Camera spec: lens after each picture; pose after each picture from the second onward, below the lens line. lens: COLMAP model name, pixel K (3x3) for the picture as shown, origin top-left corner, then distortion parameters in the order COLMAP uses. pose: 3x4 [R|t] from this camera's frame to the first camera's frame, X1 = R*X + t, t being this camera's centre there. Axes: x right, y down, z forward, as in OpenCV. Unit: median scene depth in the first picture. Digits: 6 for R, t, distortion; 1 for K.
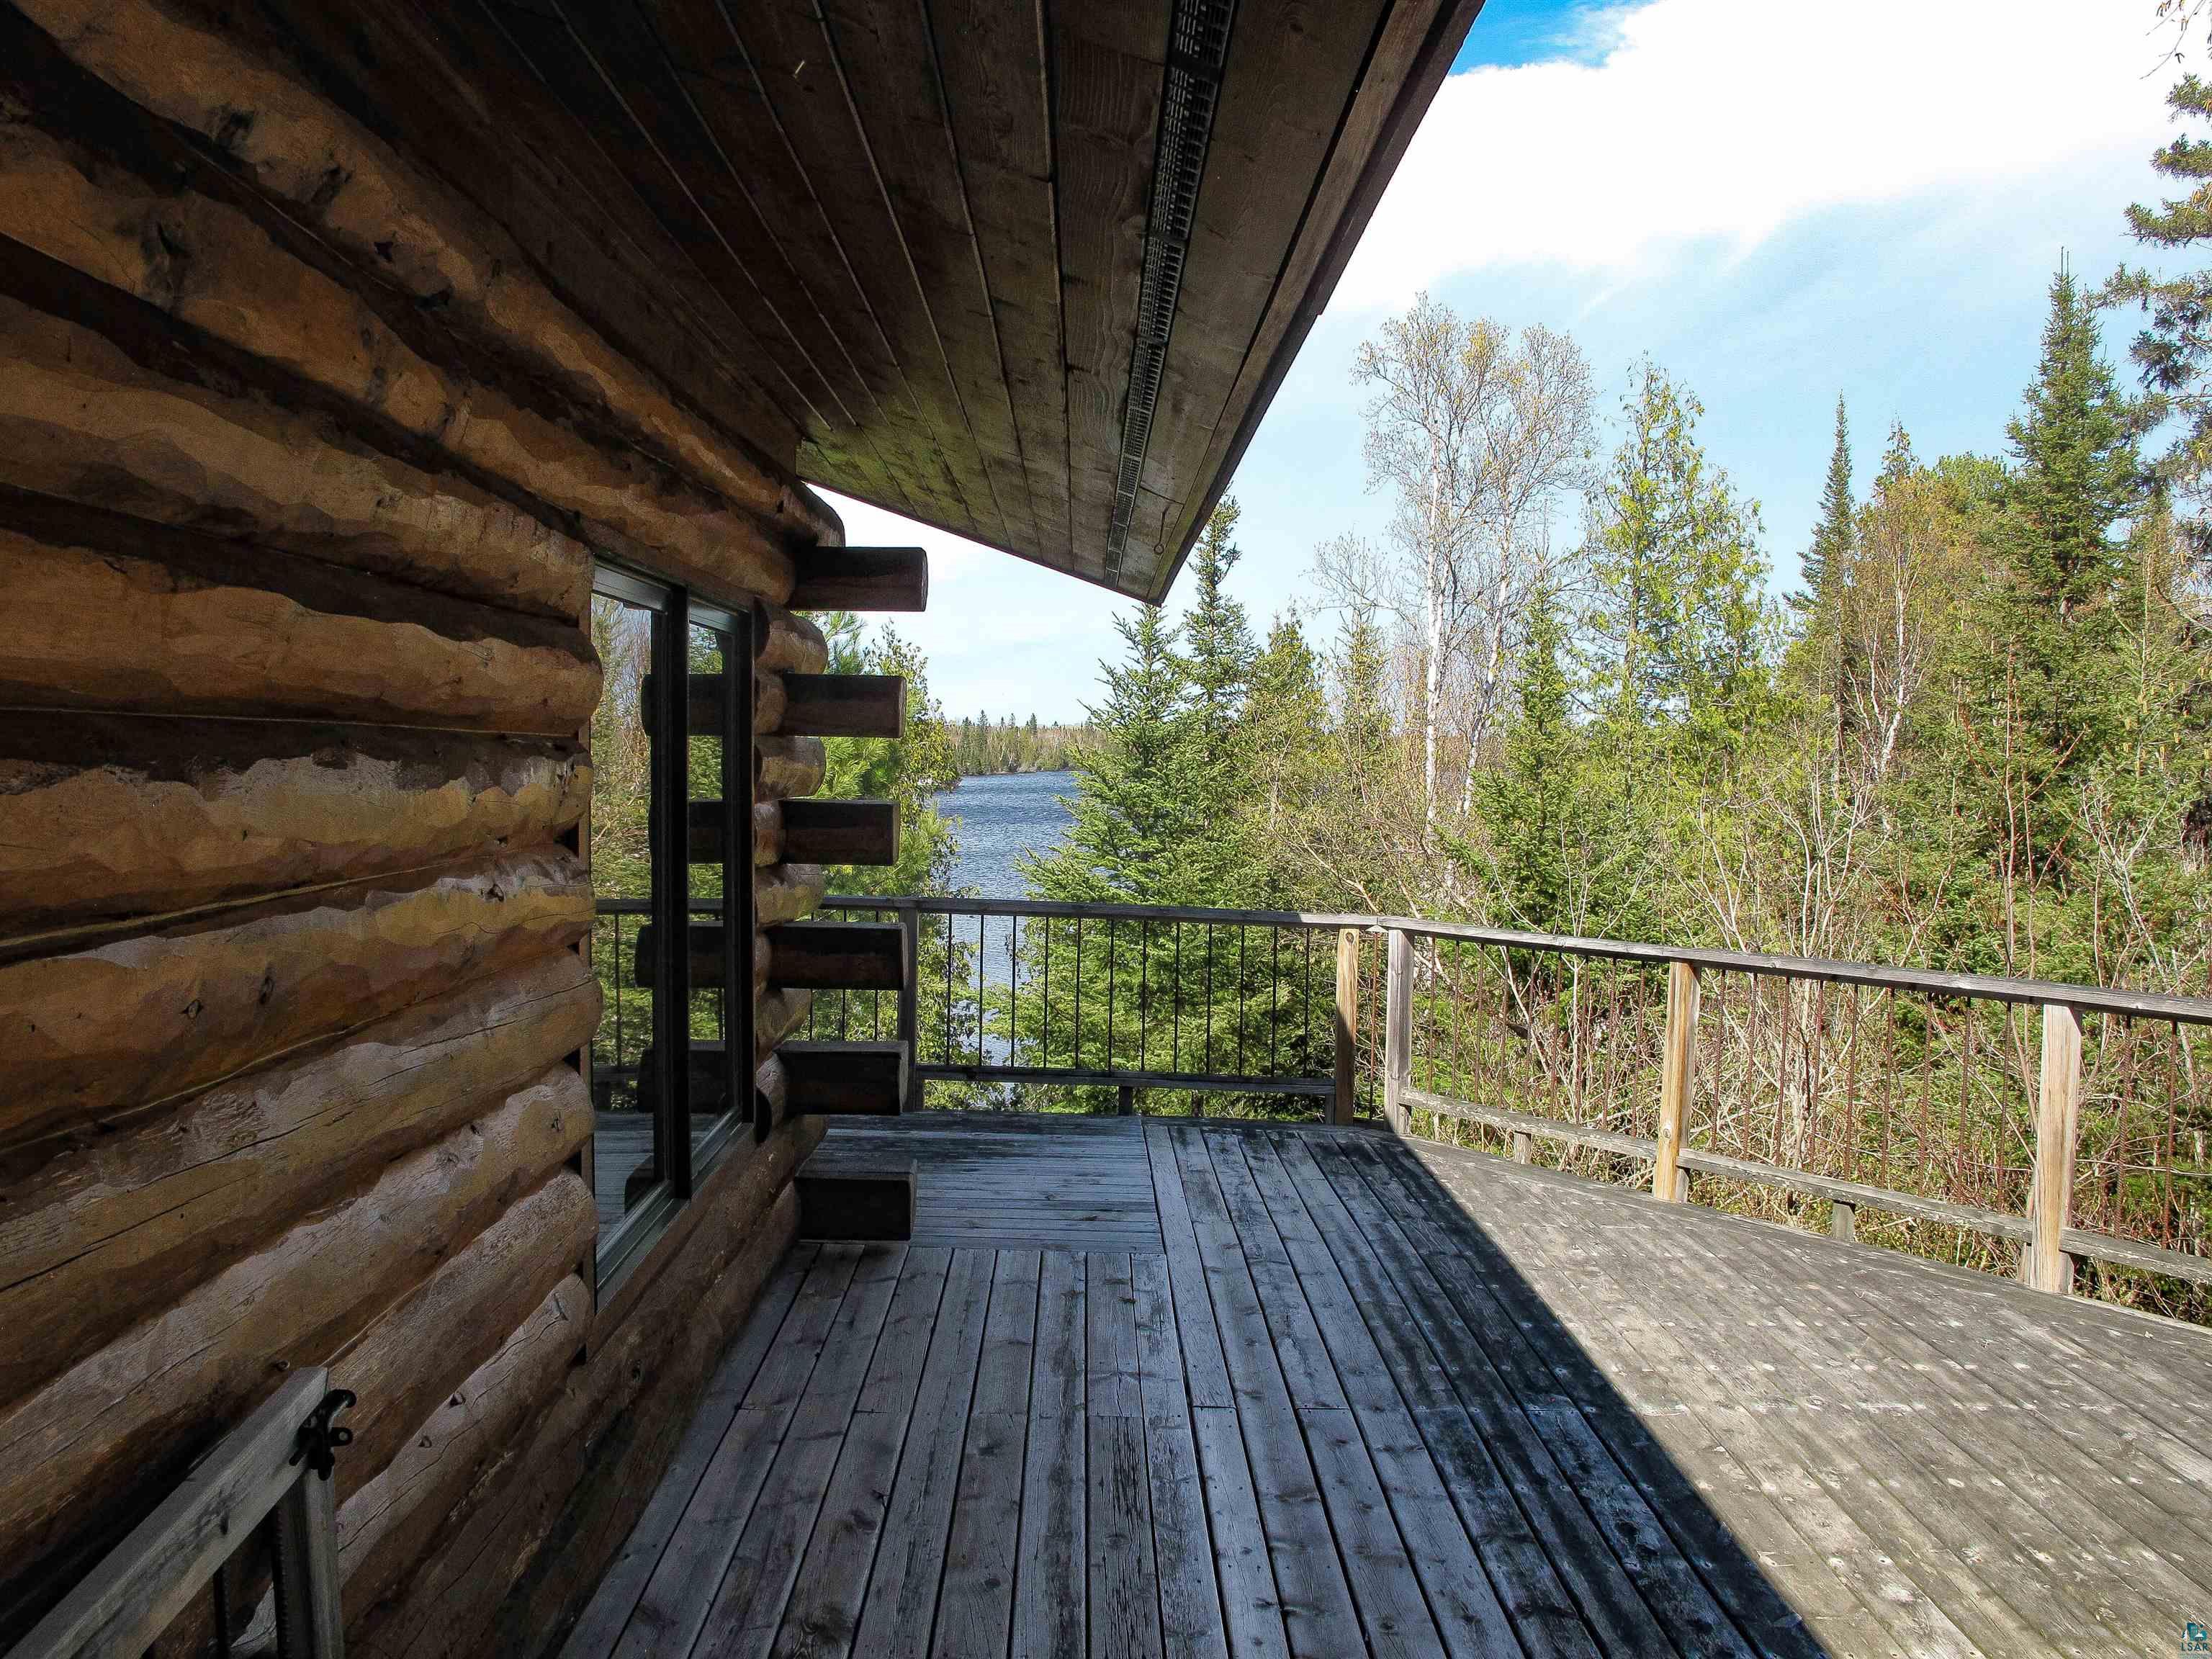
lens RADIAL K [[1862.6, 0, 1106.0], [0, 1862.6, 829.5], [0, 0, 1]] dist [-0.146403, 0.094604]
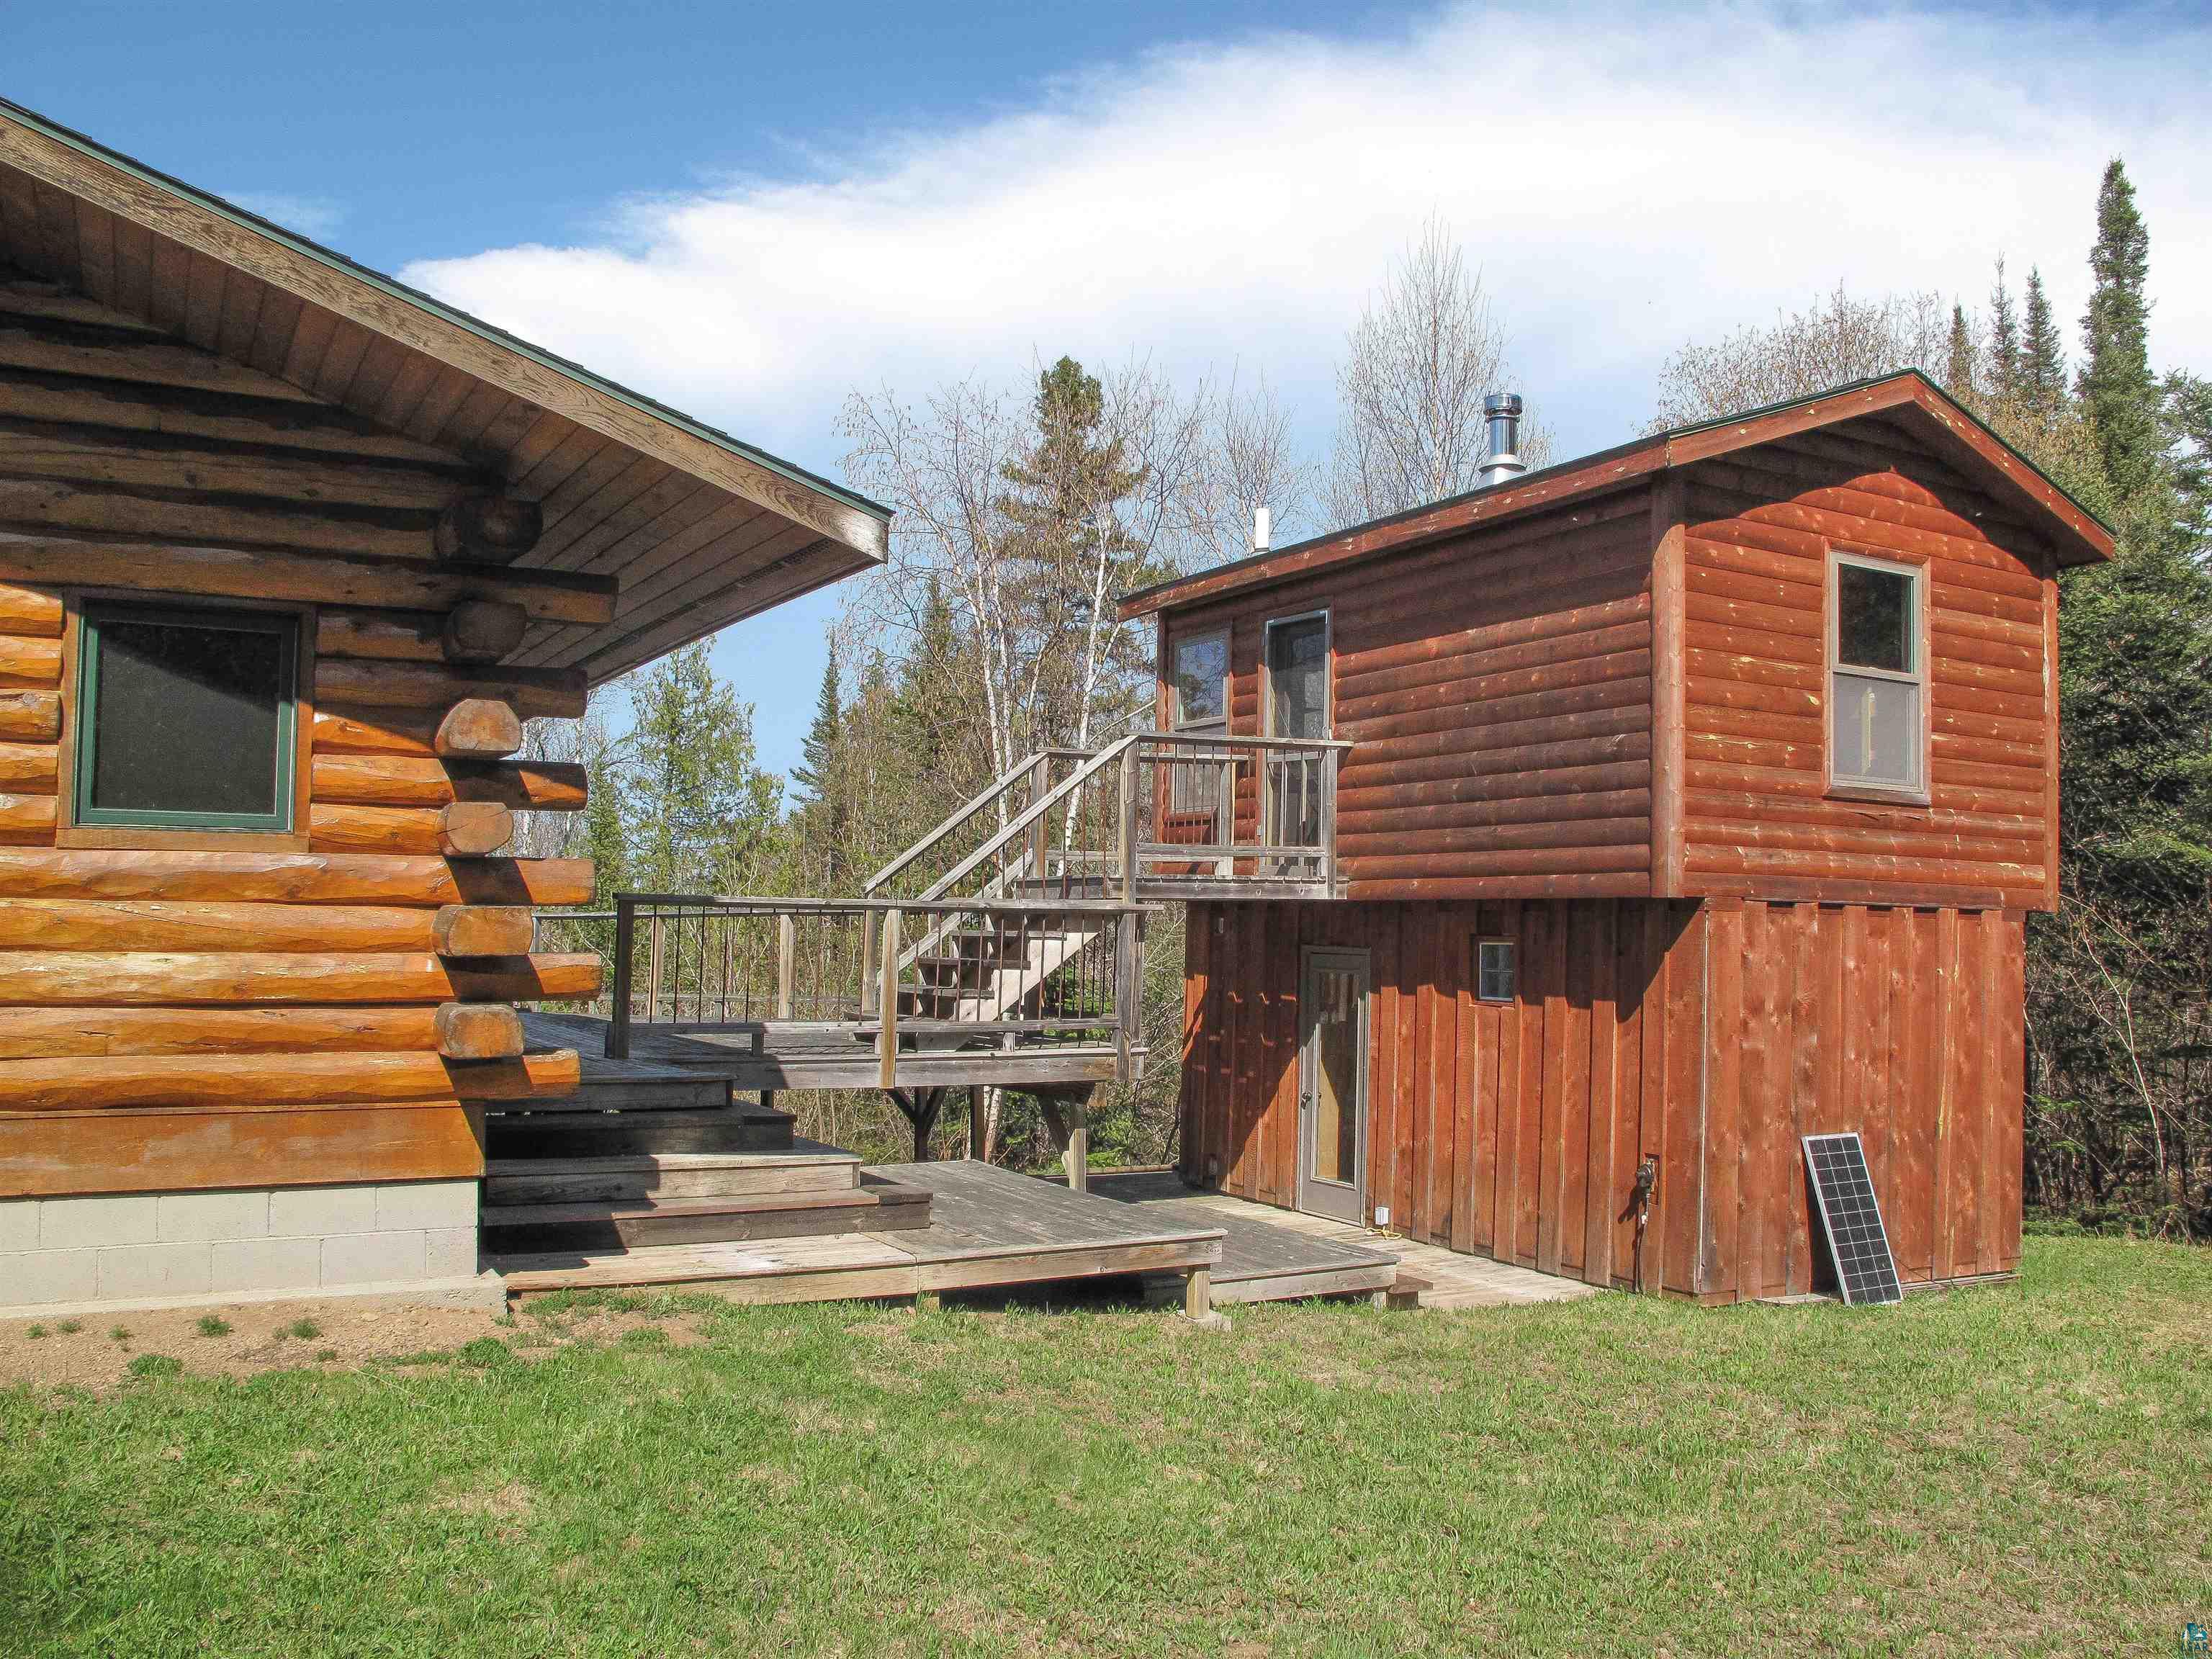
lens RADIAL K [[1862.6, 0, 1106.0], [0, 1862.6, 829.5], [0, 0, 1]] dist [-0.146403, 0.094604]
pose [[0.881322, 0.021007, 0.472049, -0.296748], [0.023199, 0.995883, -0.087630, 0.179684], [-0.471946, 0.088181, 0.877206, -1.374400]]
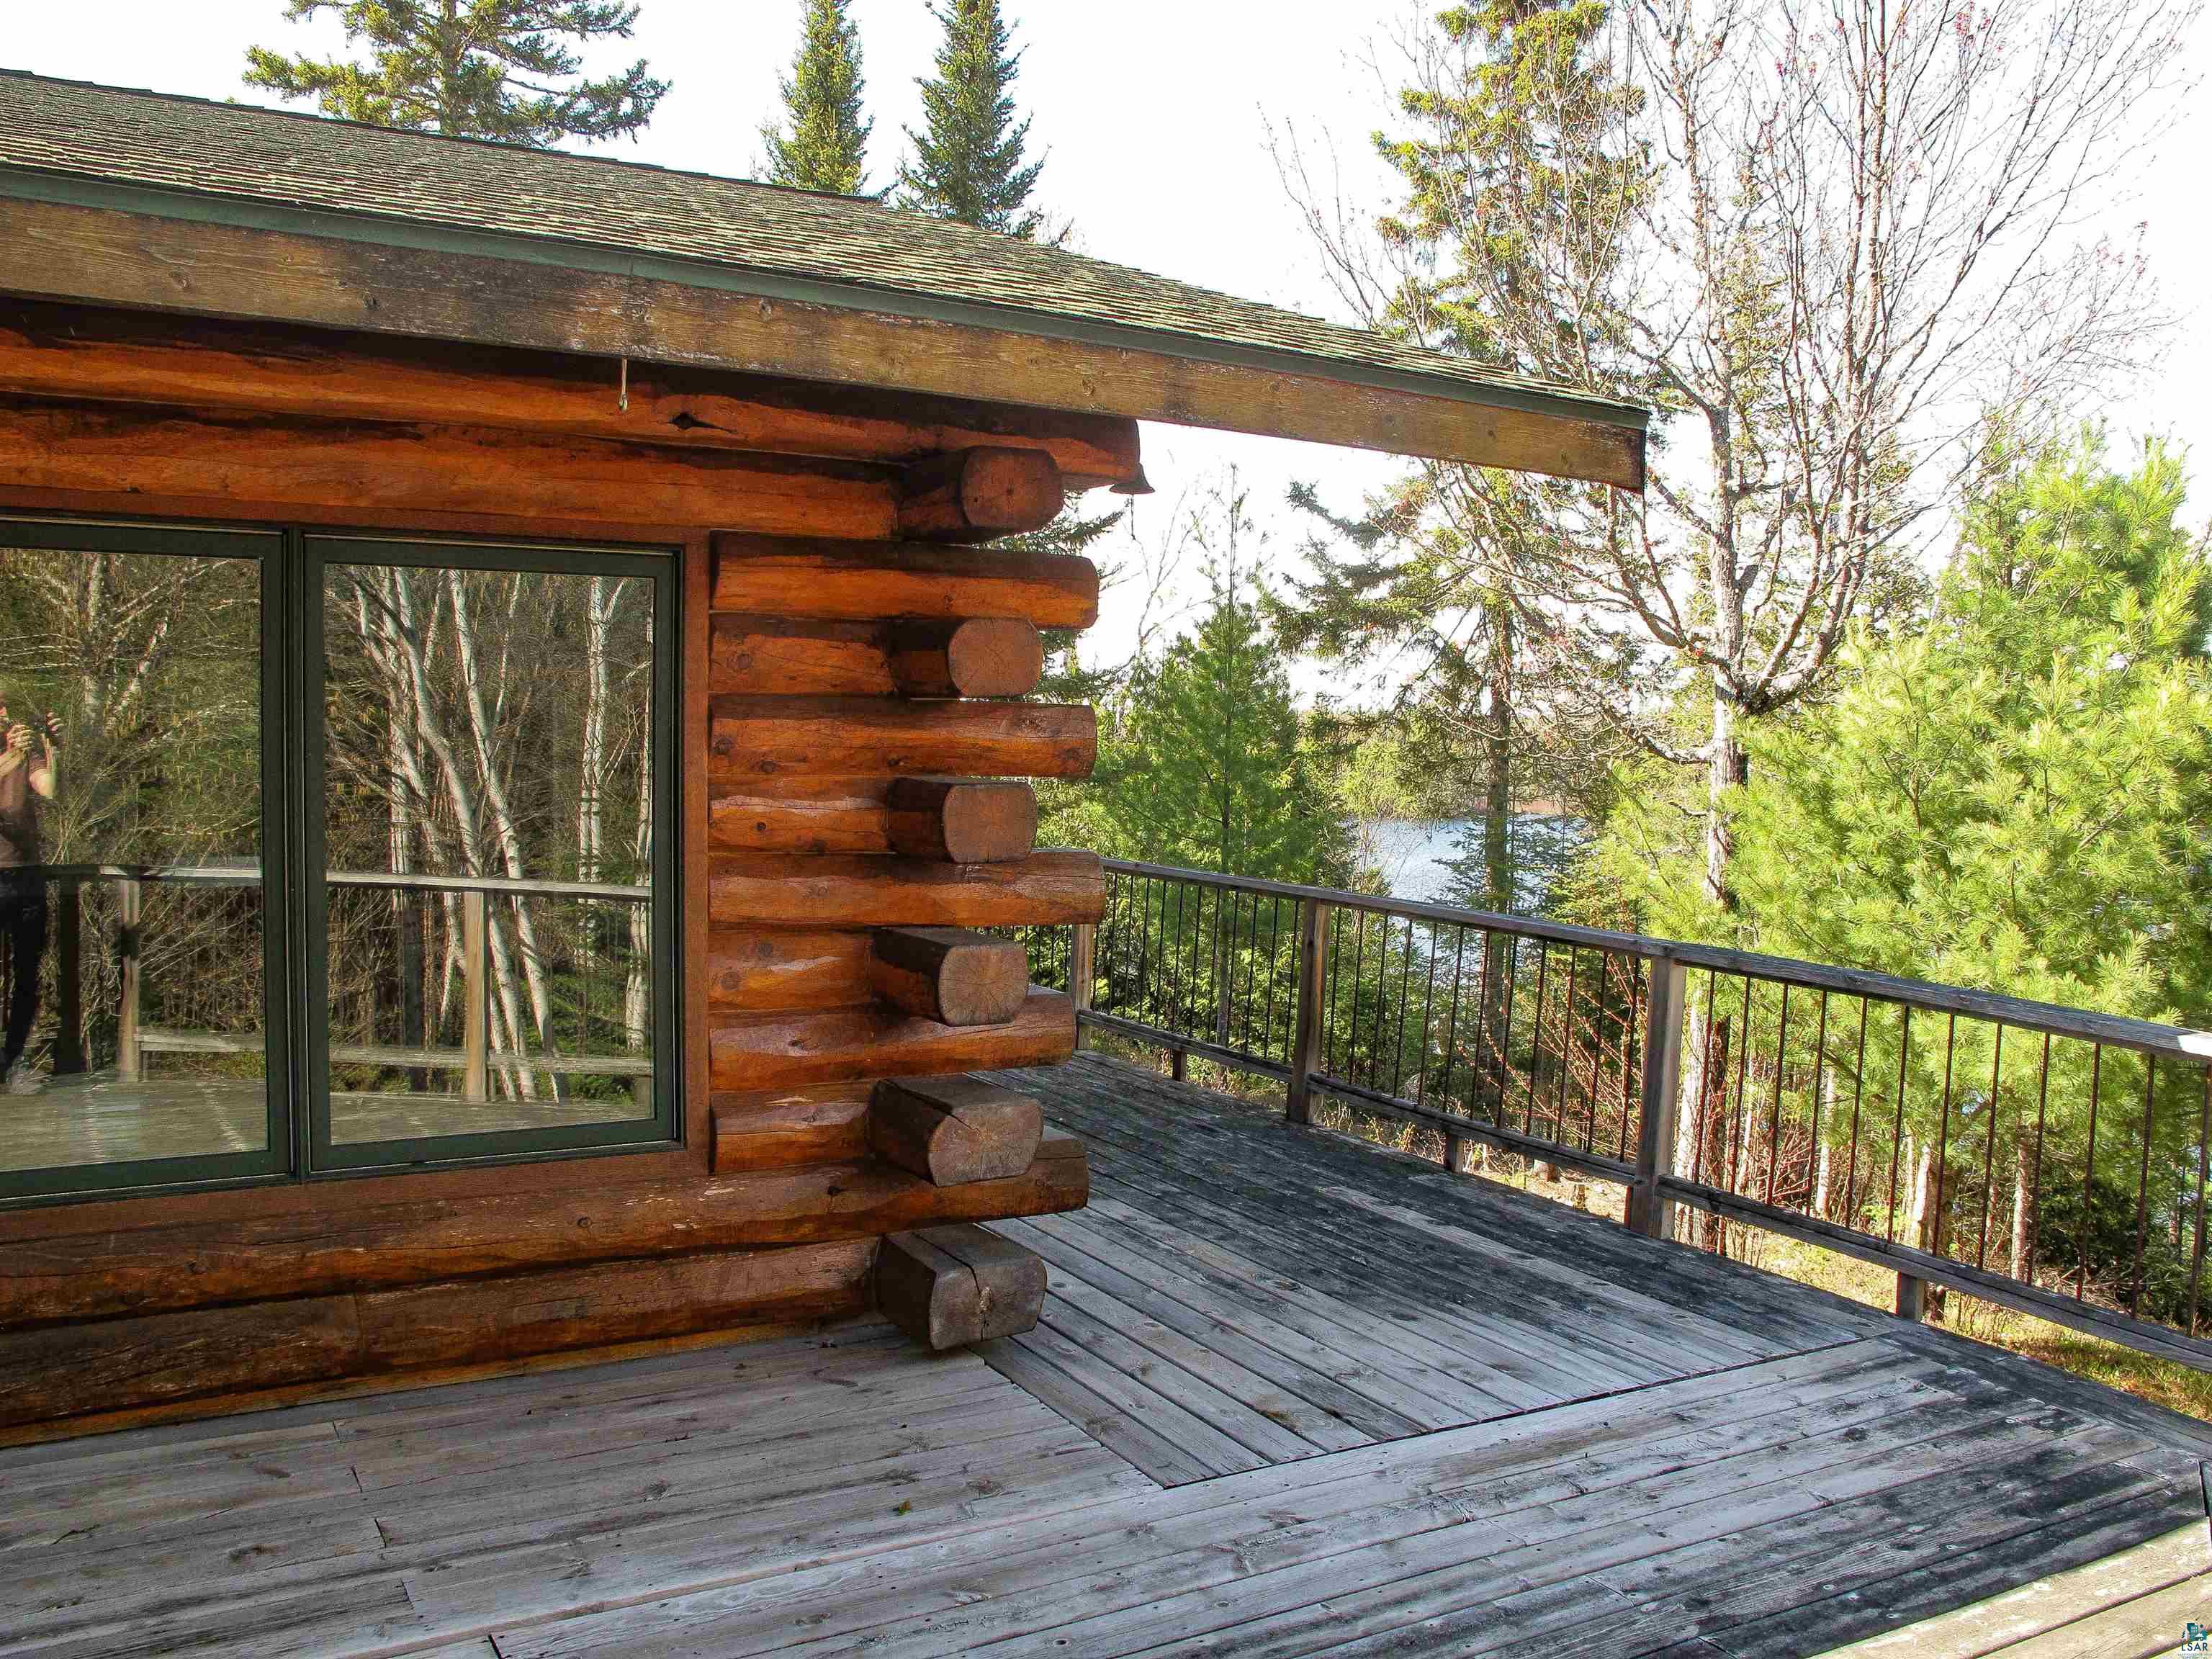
lens RADIAL K [[1857.2, 0, 1106.0], [0, 1857.2, 829.5], [0, 0, 1]] dist [-0.152675, 0.113104]
pose [[0.496228, 0.040577, -0.867243, 0.472501], [-0.052564, 0.998479, 0.016641, -0.008594], [0.866600, 0.037328, 0.497606, 0.545784]]
